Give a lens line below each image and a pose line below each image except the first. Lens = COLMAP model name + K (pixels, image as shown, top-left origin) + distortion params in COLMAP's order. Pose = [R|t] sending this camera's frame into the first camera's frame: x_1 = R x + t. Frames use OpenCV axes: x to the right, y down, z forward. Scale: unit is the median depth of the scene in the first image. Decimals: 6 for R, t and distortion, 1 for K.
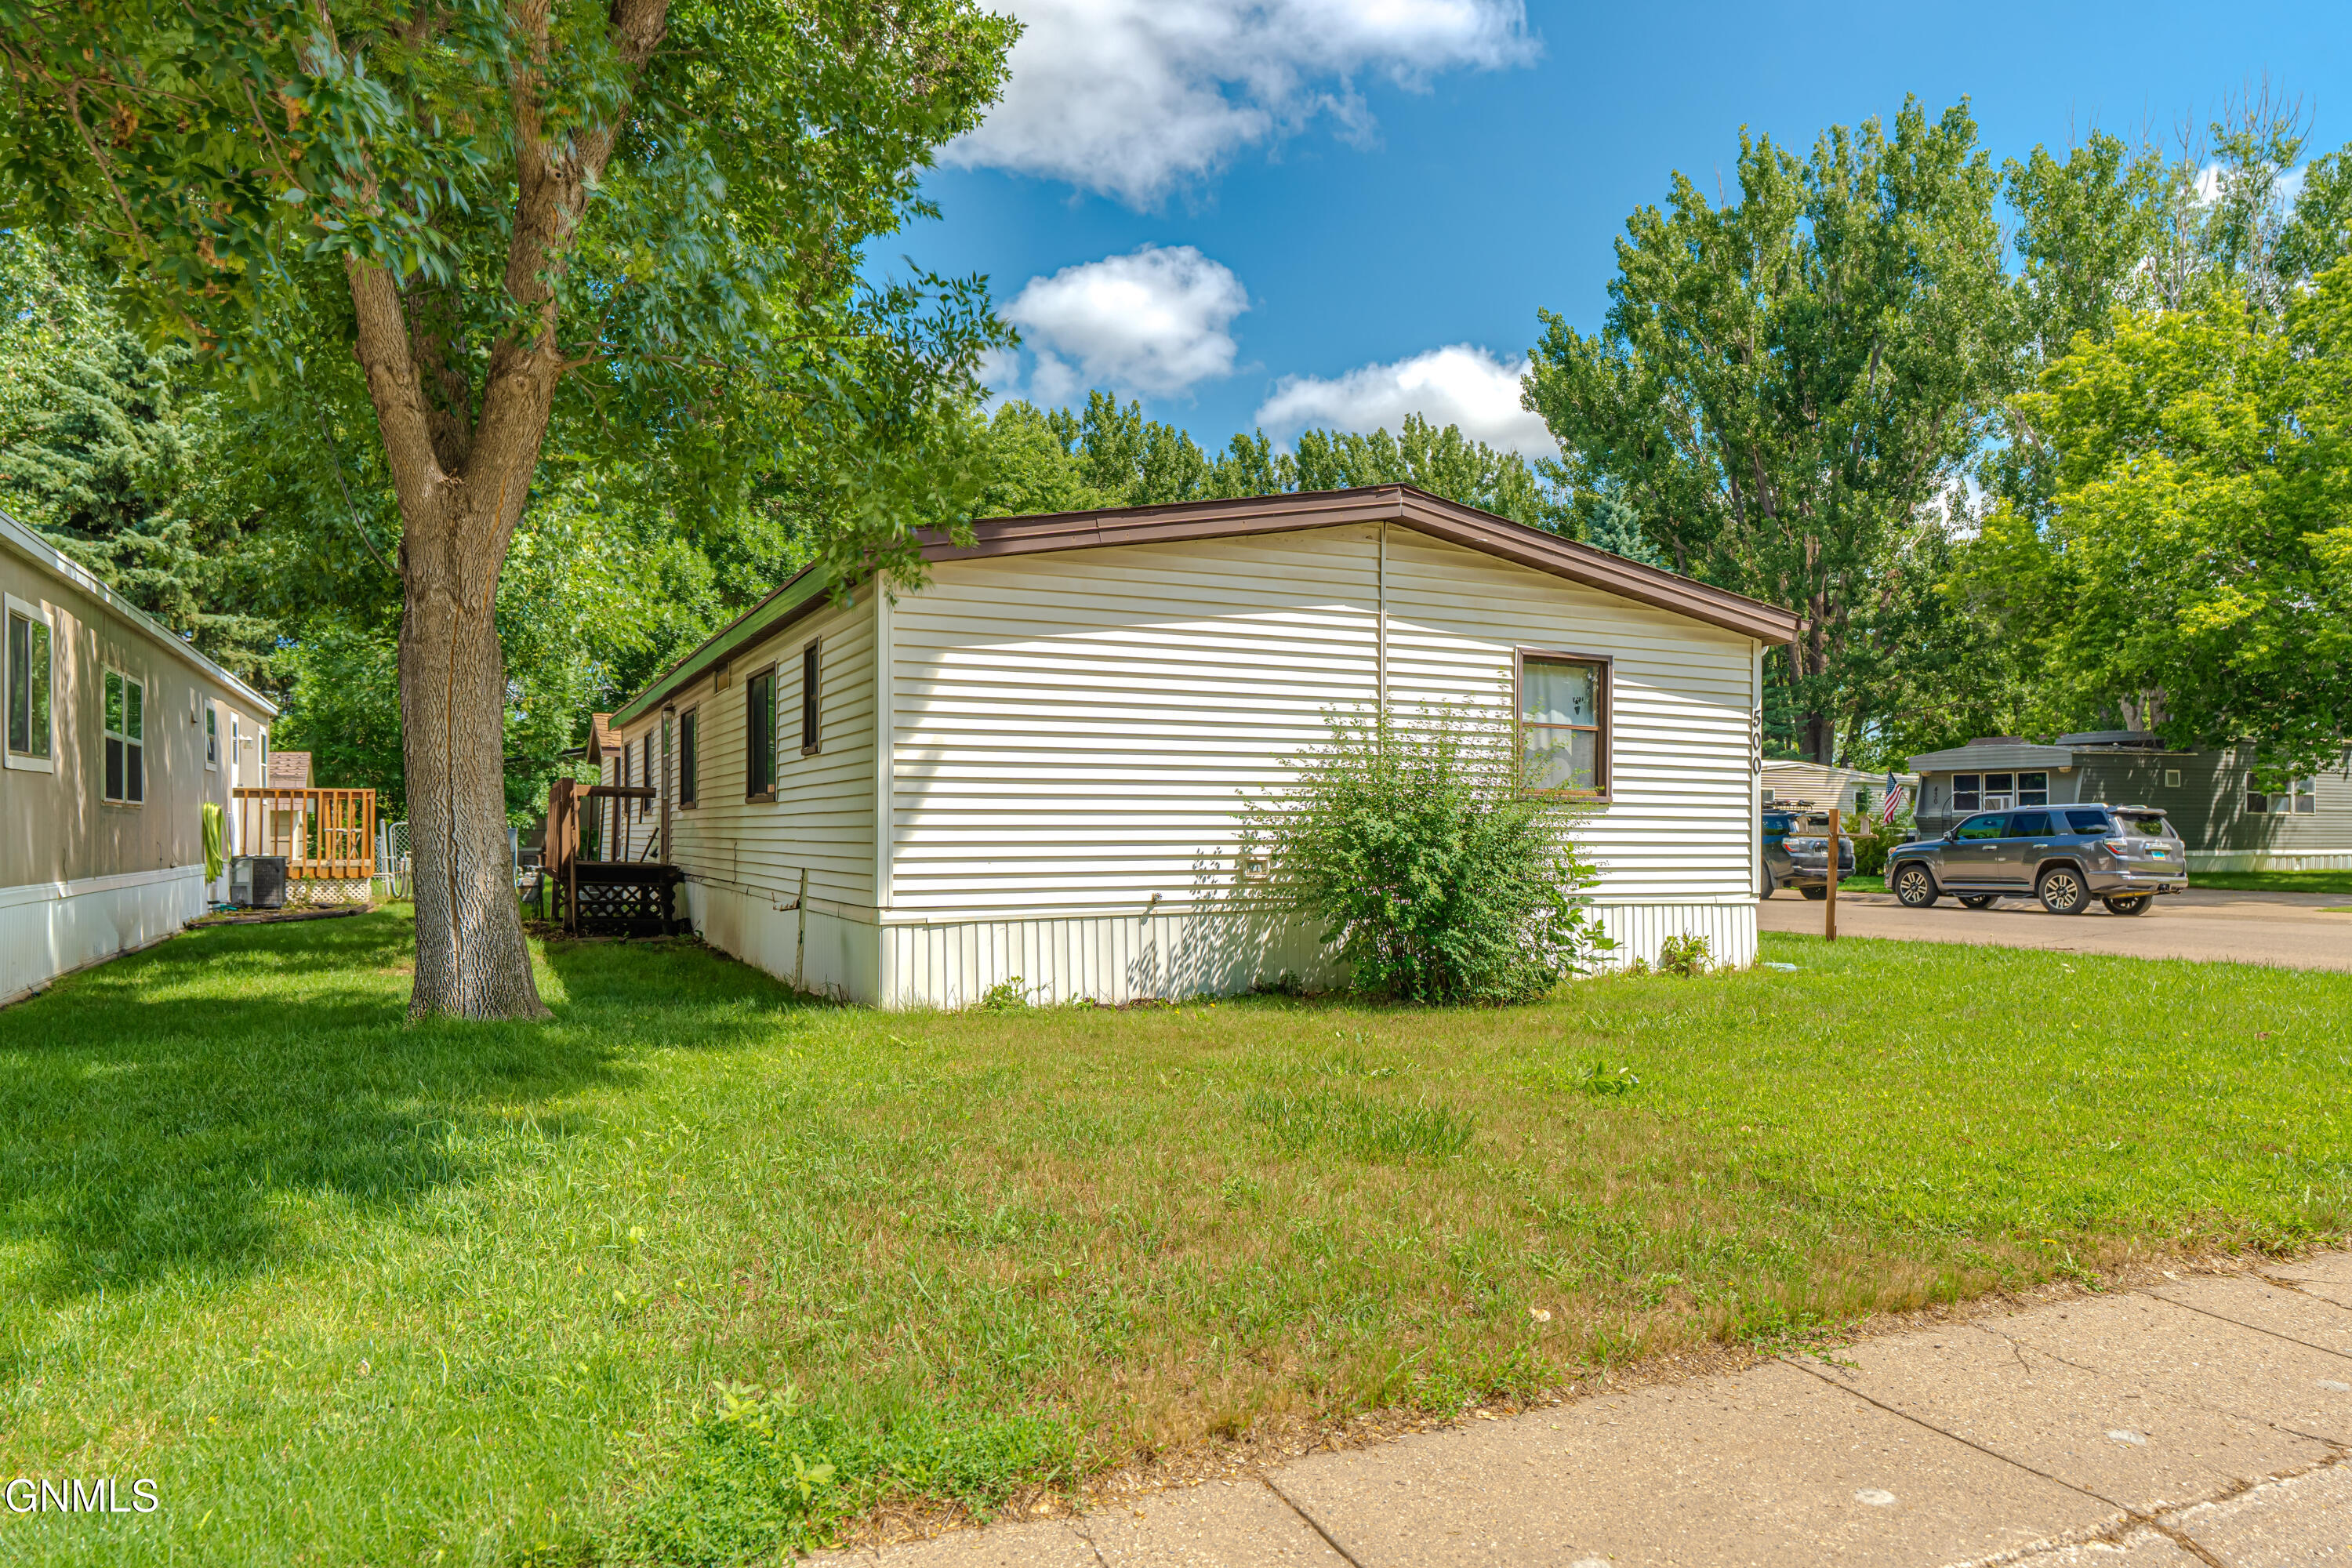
lens RADIAL K [[1515.1, 0, 1176.0], [0, 1515.1, 784.0], [0, 0, 1]] dist [-0.000081, 0.001610]
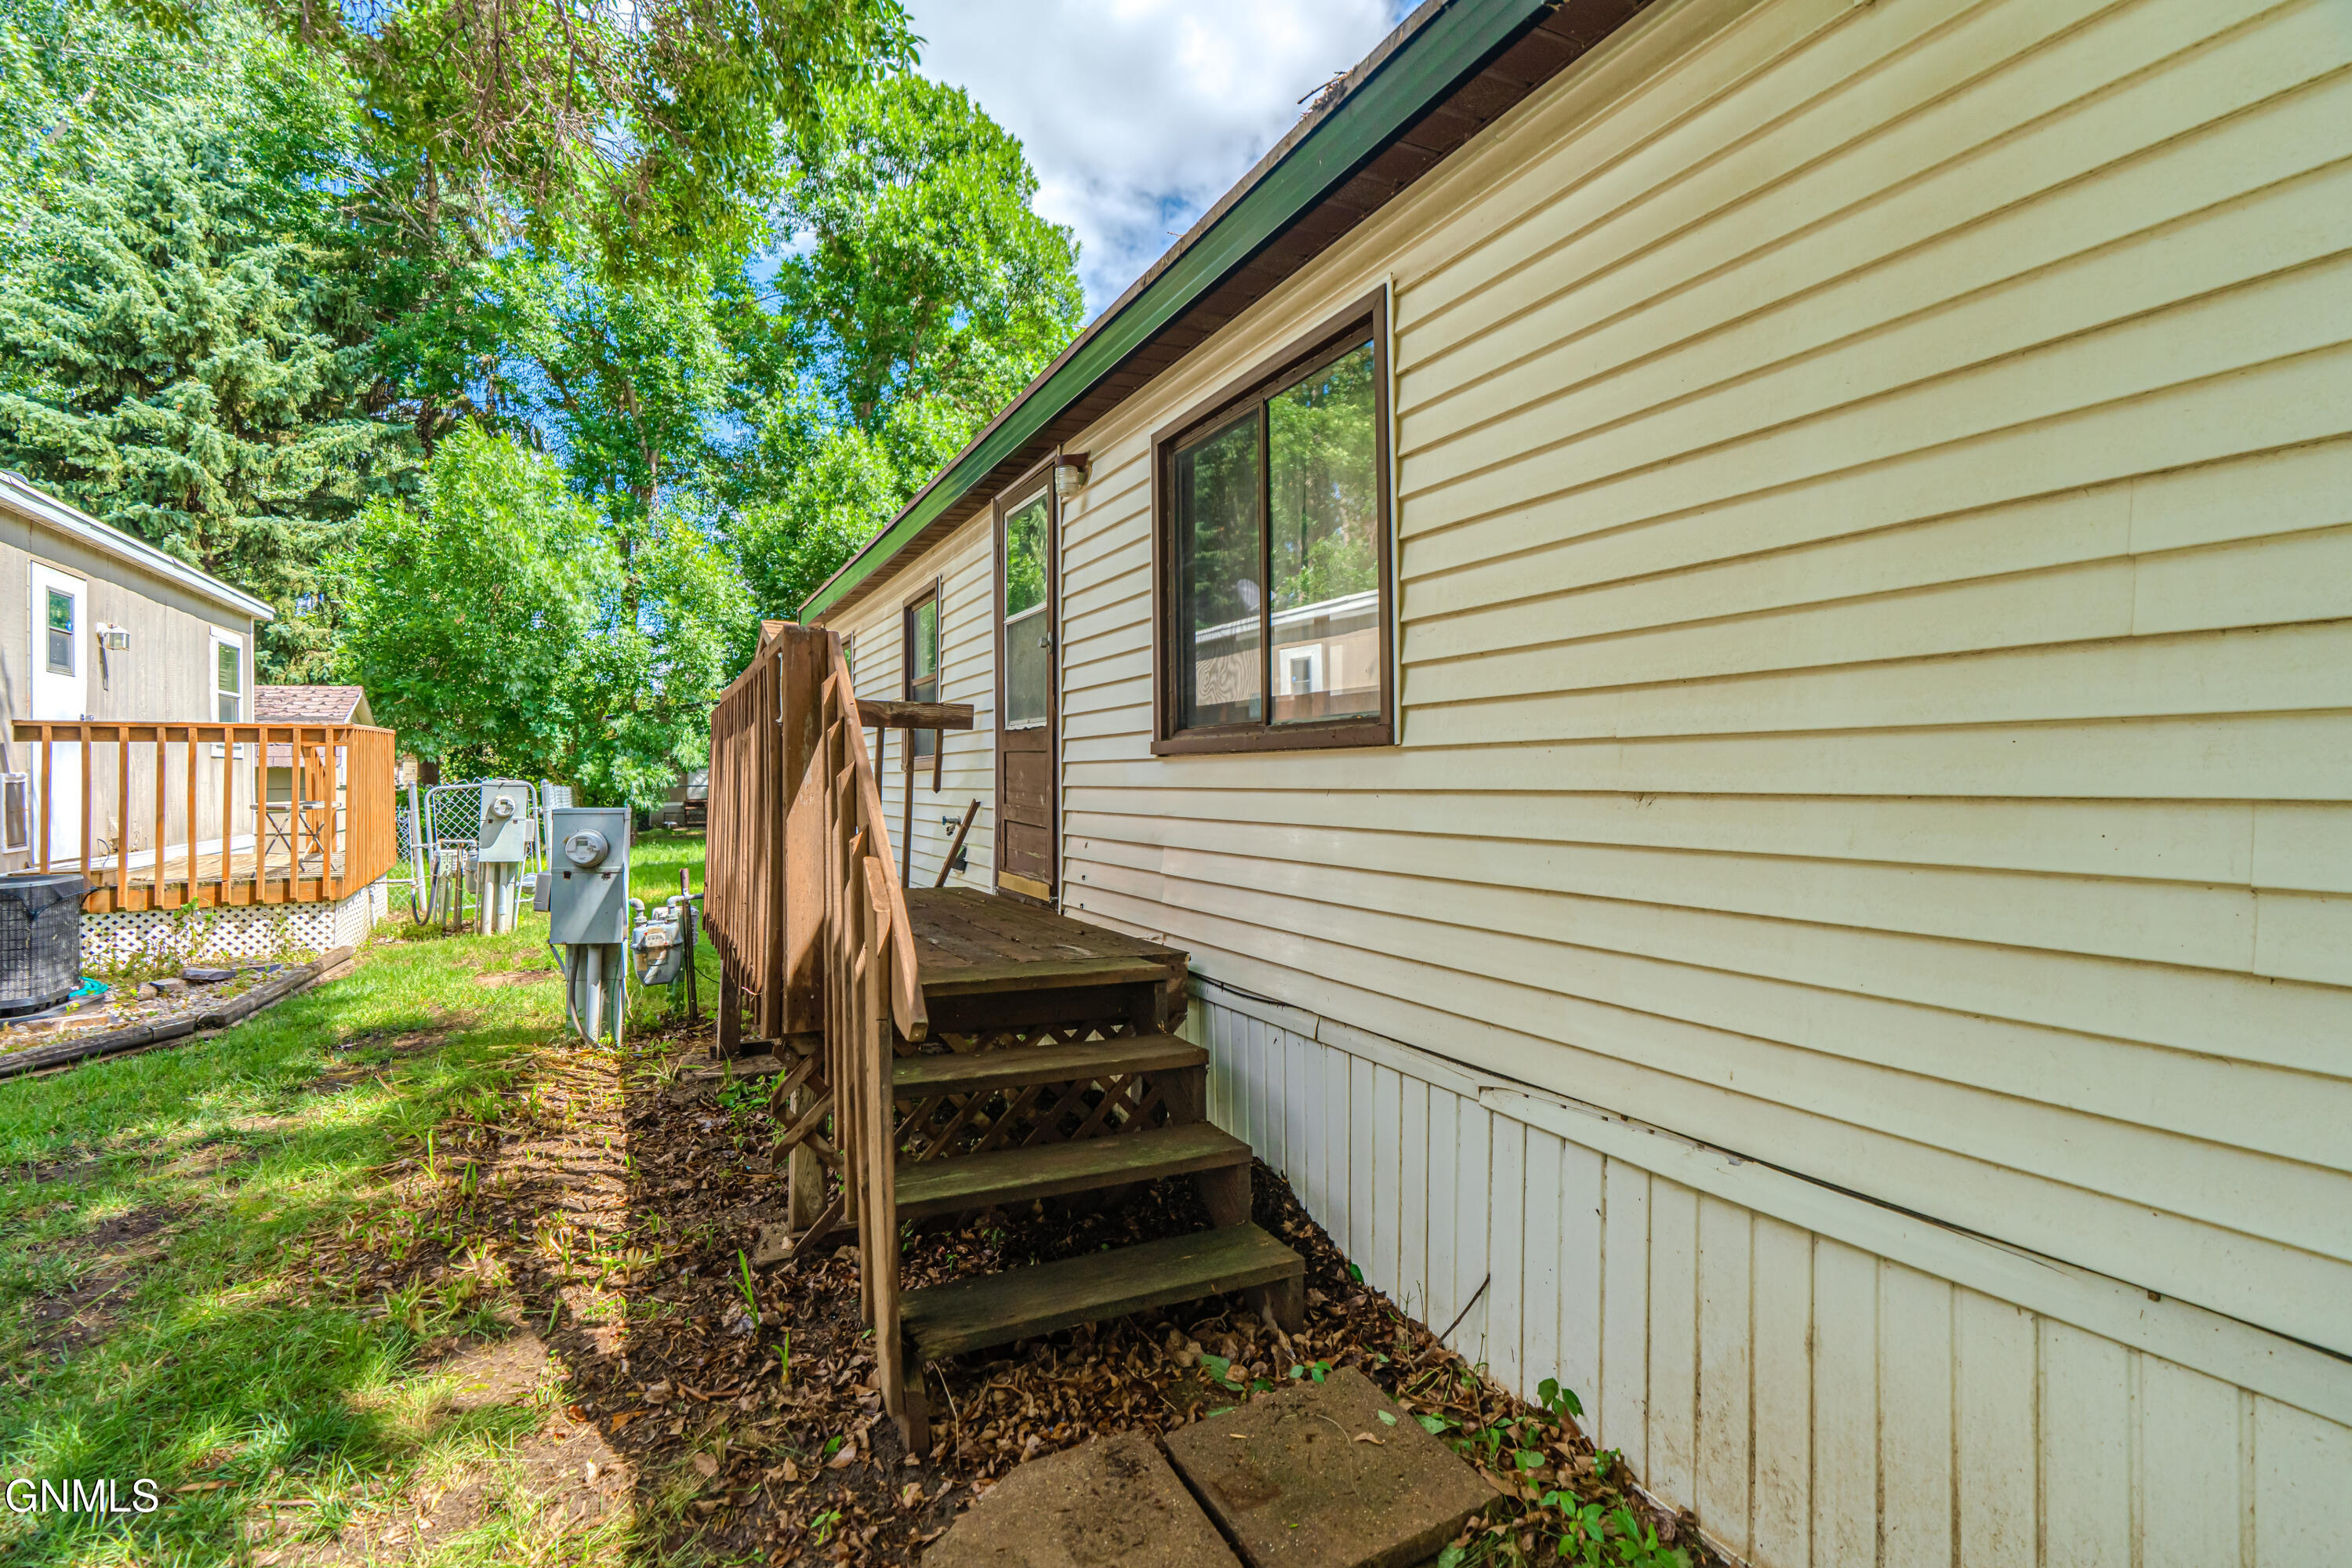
lens RADIAL K [[1059.1, 0, 1173.0], [0, 1059.1, 746.0], [0, 0, 1]] dist [-0.000862, -0.000230]
pose [[0.999827, -0.007511, 0.017024, -0.178966], [0.007376, 0.999941, 0.008017, 0.005227], [-0.017083, -0.007890, 0.999823, 0.455636]]
